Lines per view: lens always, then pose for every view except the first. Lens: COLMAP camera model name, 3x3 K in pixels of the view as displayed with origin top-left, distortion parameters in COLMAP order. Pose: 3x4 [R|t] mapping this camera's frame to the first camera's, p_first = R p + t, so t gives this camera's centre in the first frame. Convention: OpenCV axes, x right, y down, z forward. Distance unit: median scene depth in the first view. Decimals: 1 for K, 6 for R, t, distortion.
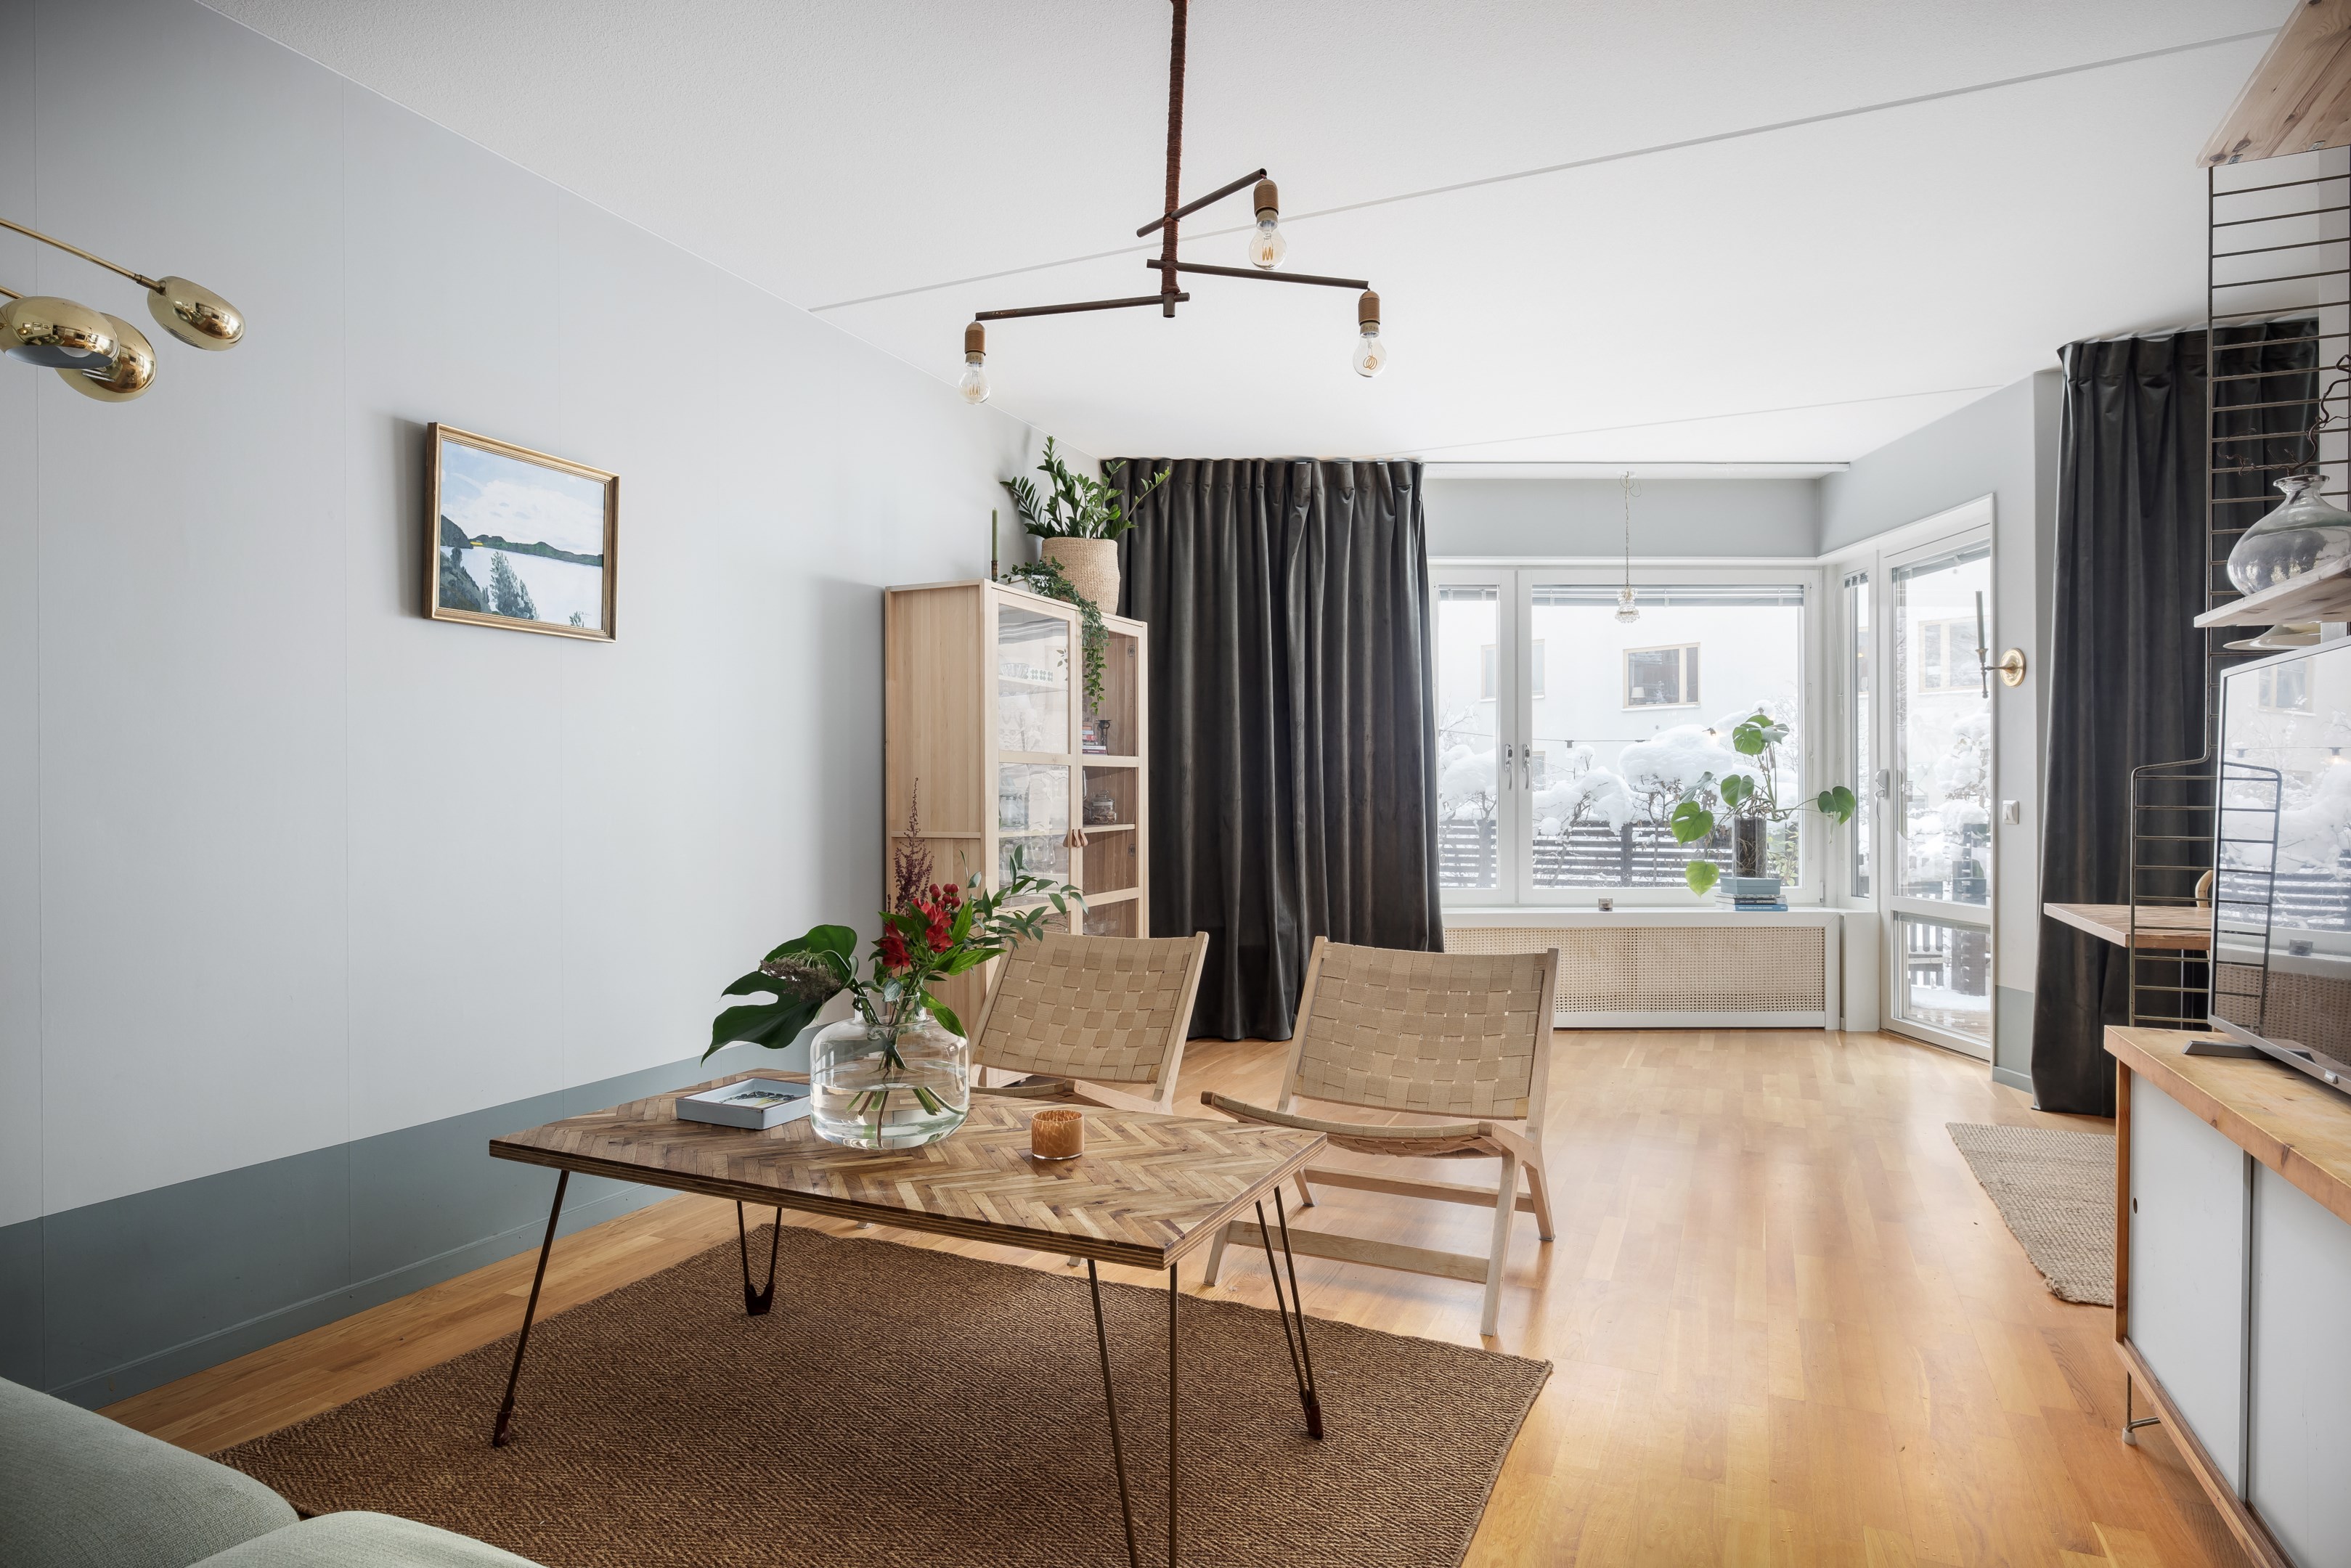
lens RADIAL K [[1328.6, 0, 1175.4], [0, 1328.6, 799.9], [0, 0, 1]] dist [0.003401, 0.000129]
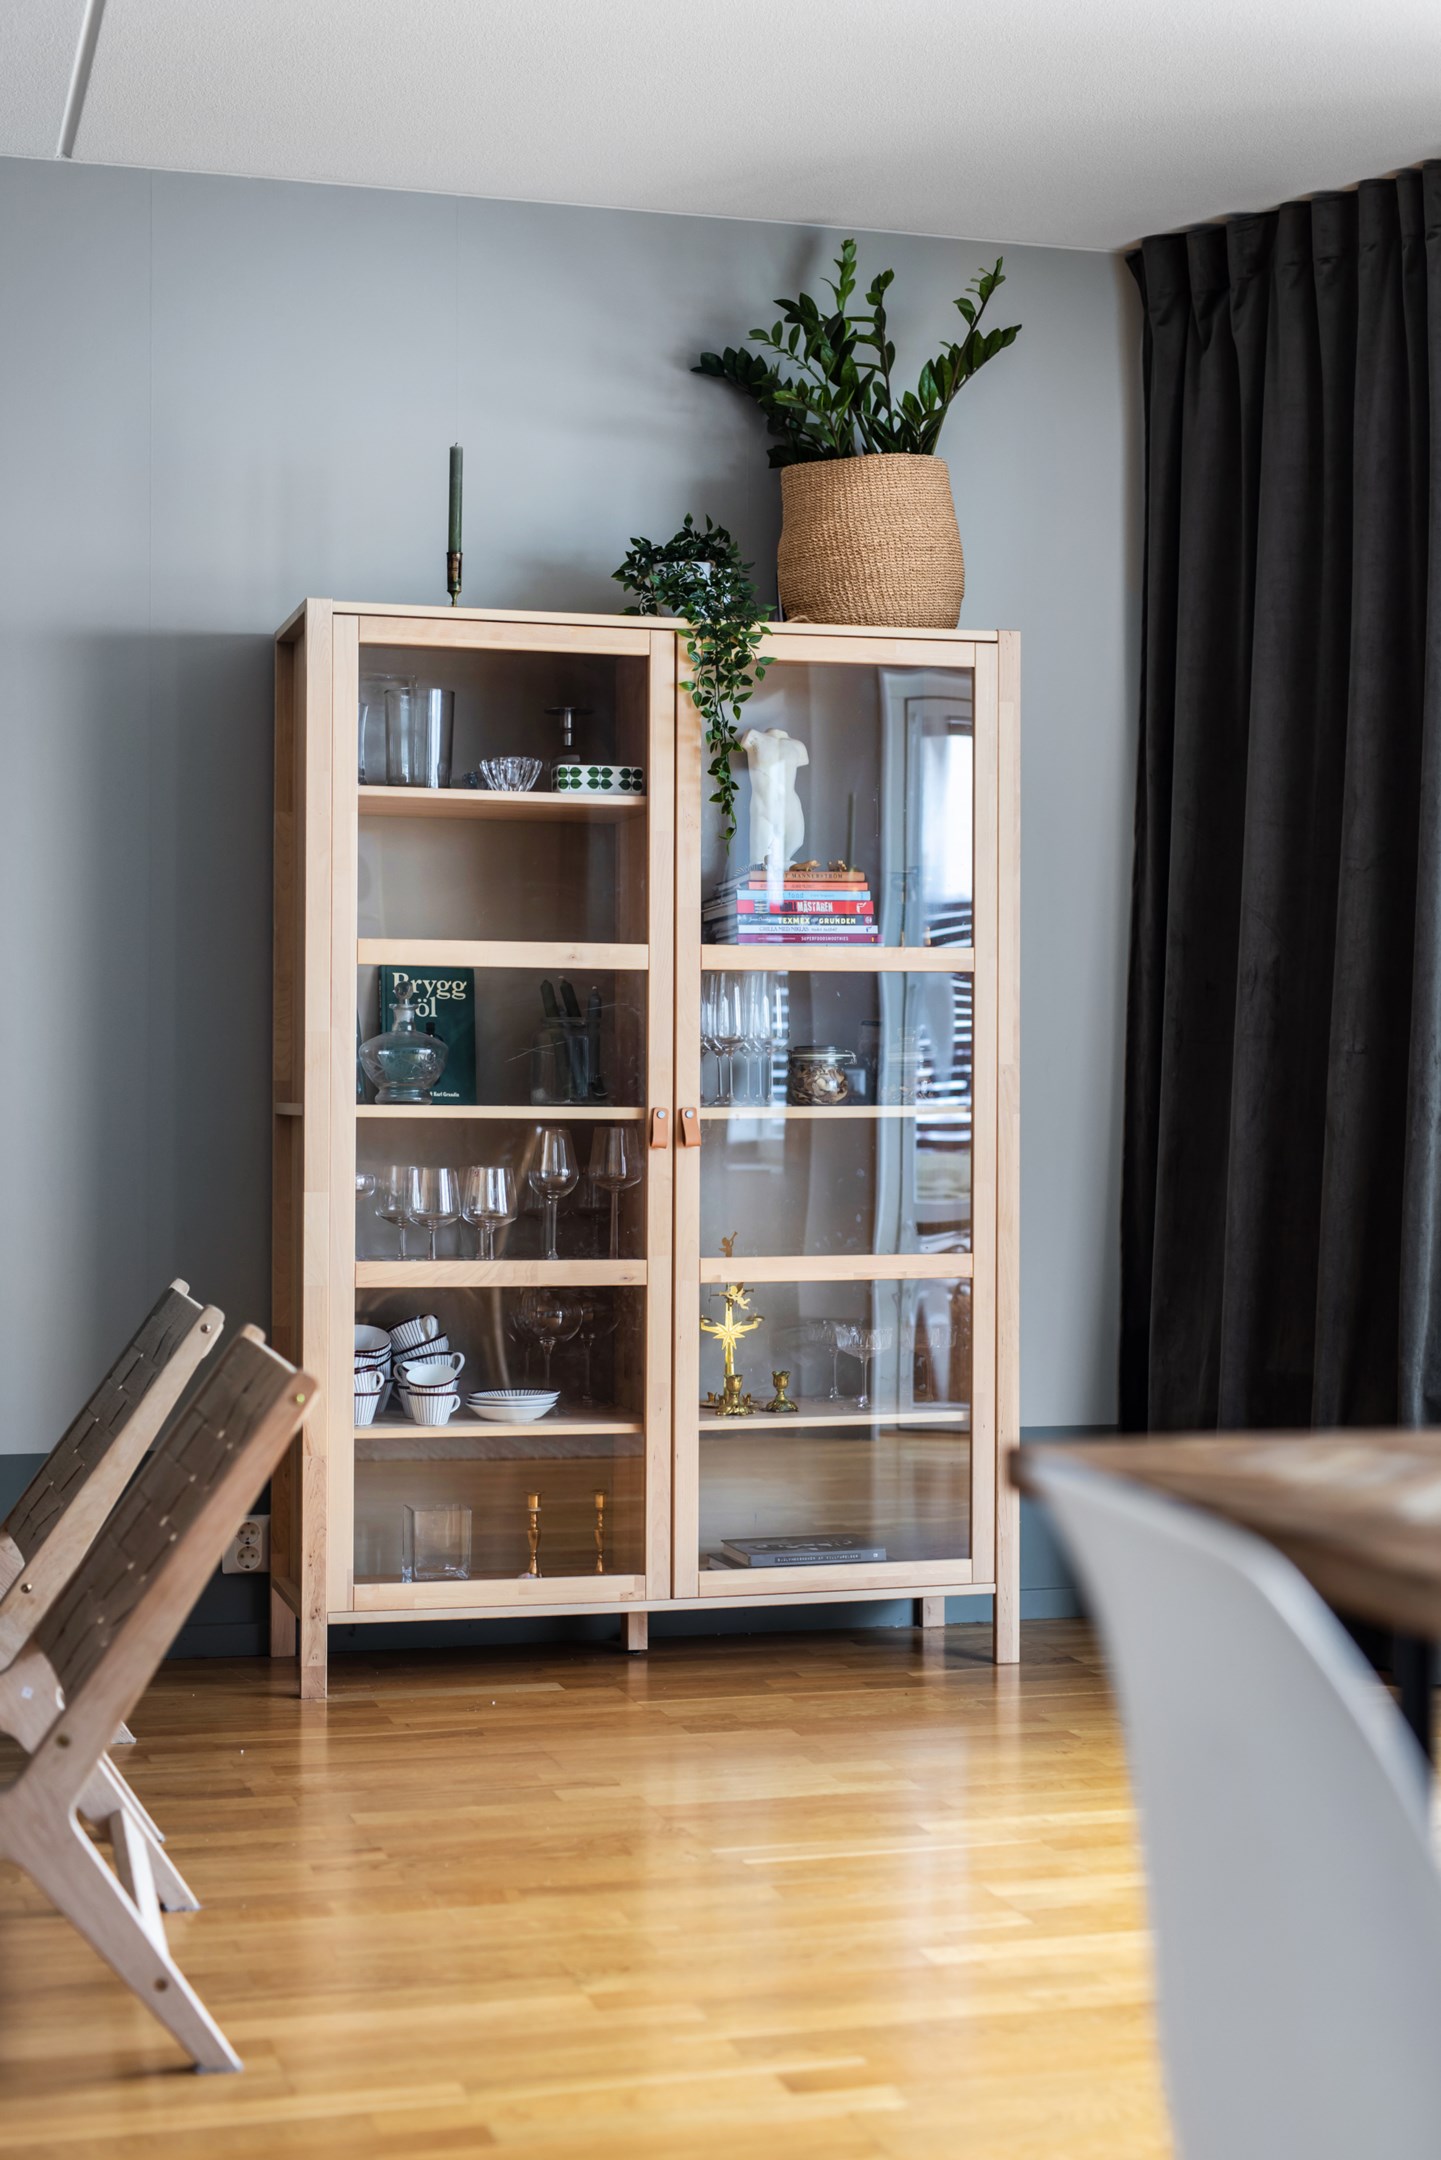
lens RADIAL K [[3089.0, 0, 720.5], [0, 3089.0, 1080.0], [0, 0, 1]] dist [-0.011419, -0.004741]
pose [[0.645652, -0.000881, -0.763632, 1.178119], [-0.006669, 0.999955, -0.006792, 0.031507], [0.763603, 0.009477, 0.645617, 0.512158]]
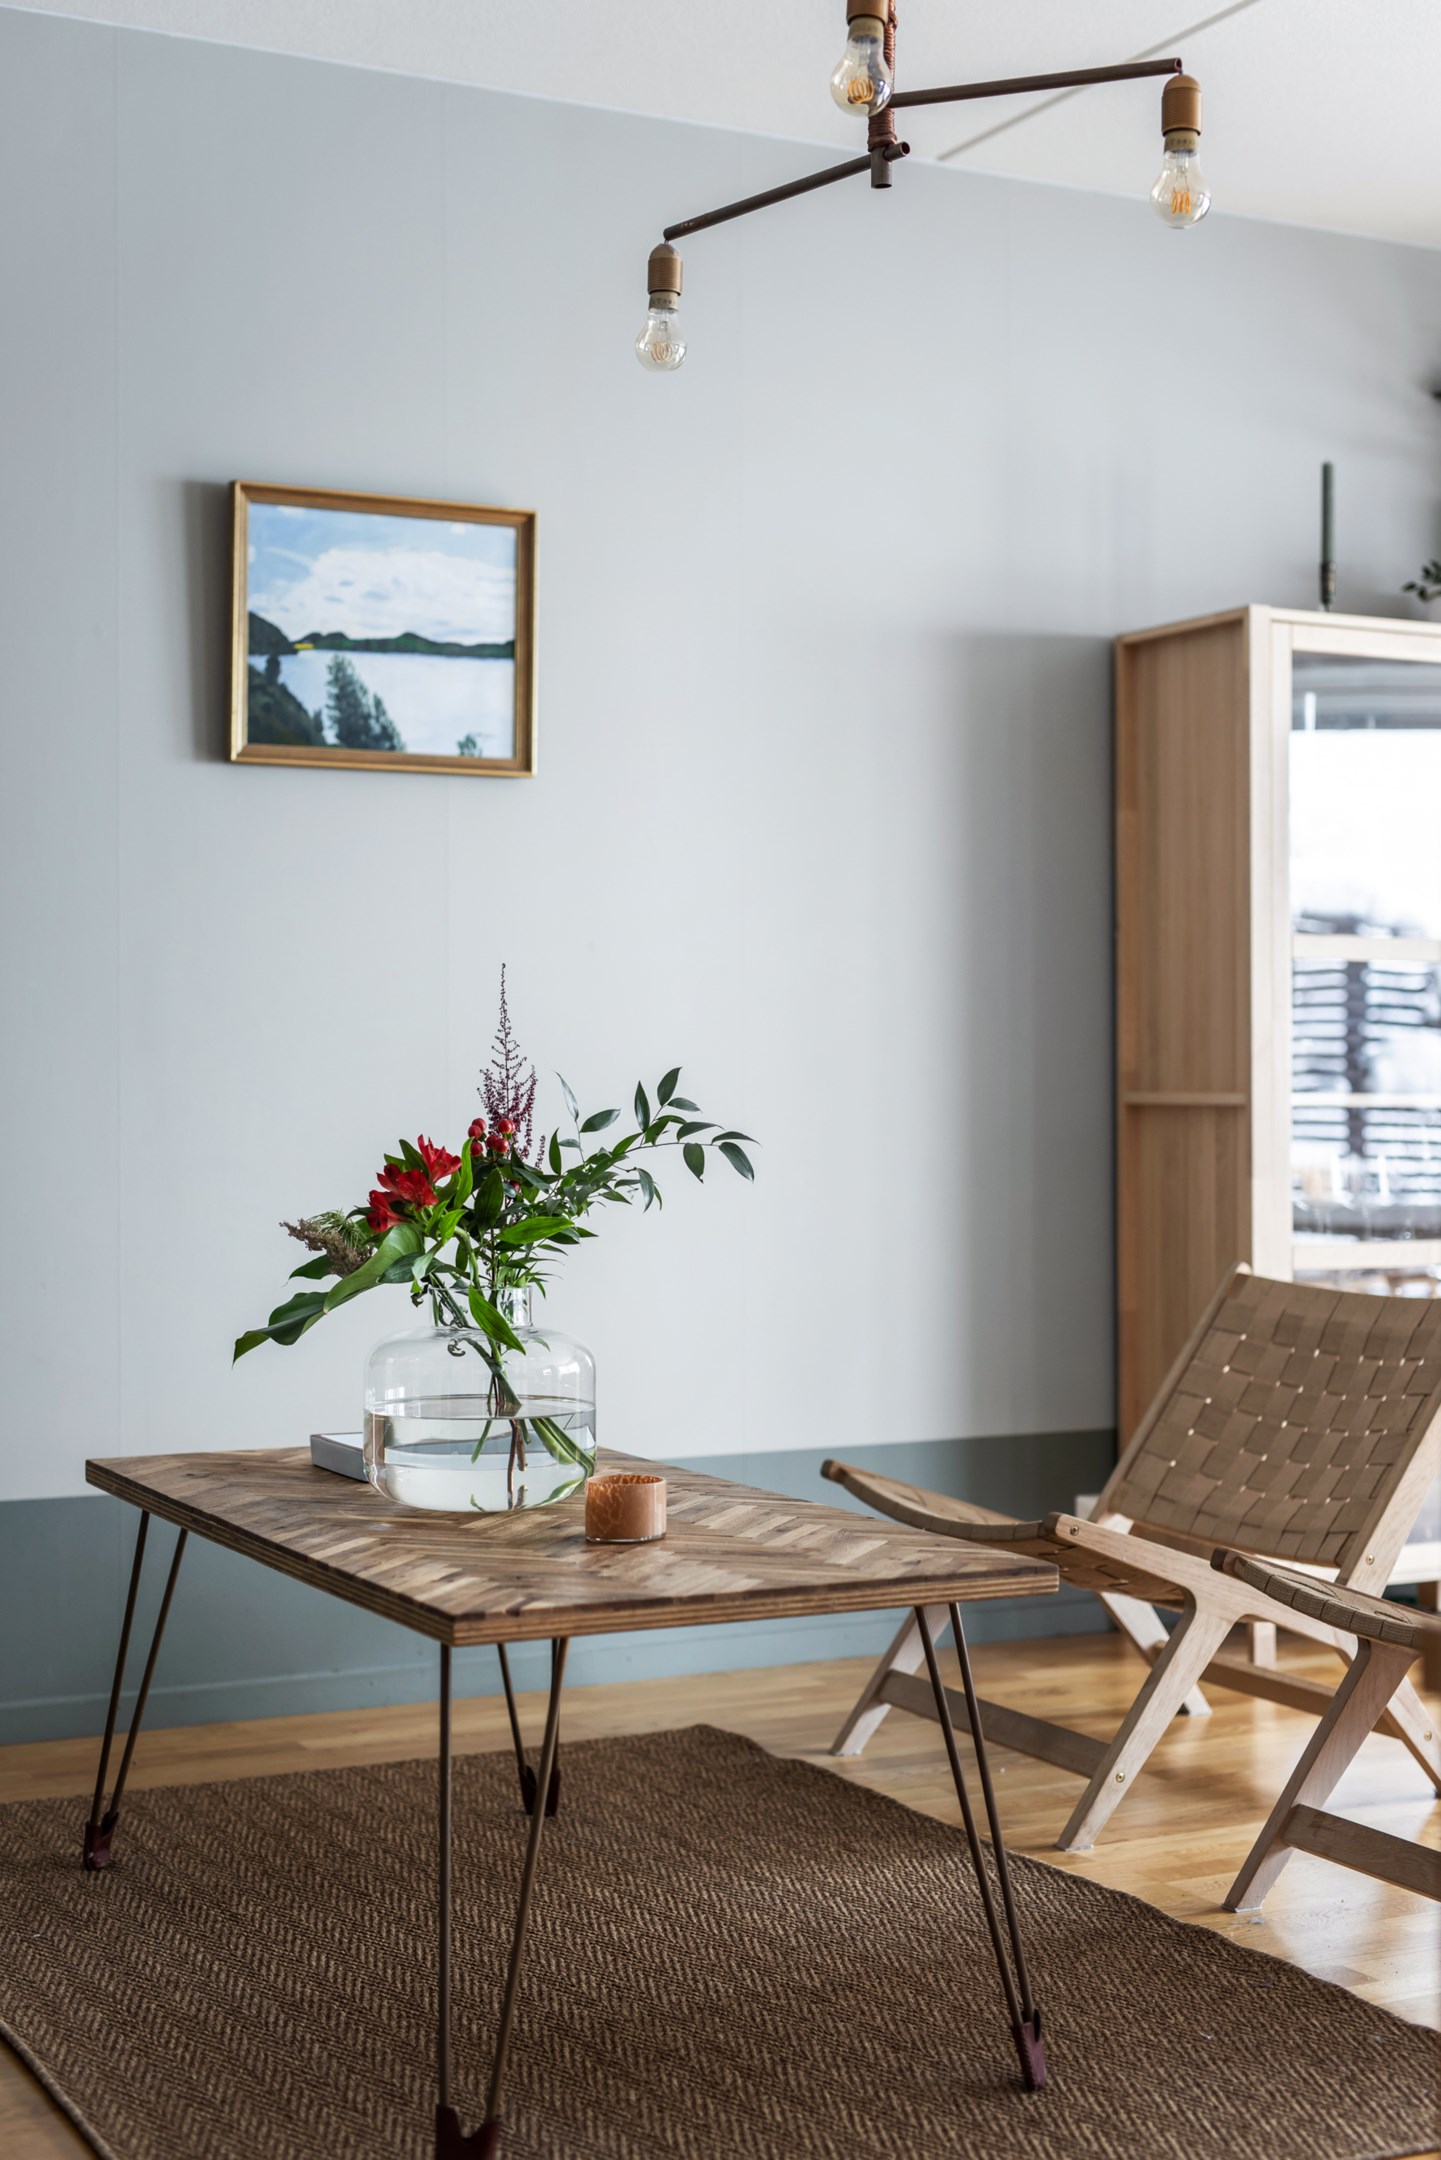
lens RADIAL K [[3089.0, 0, 720.5], [0, 3089.0, 1080.0], [0, 0, 1]] dist [-0.011419, -0.004741]
pose [[0.783684, -0.000434, -0.621159, 0.616272], [-0.003028, 0.999985, -0.004519, 0.035239], [0.621152, 0.005423, 0.783671, -0.103241]]
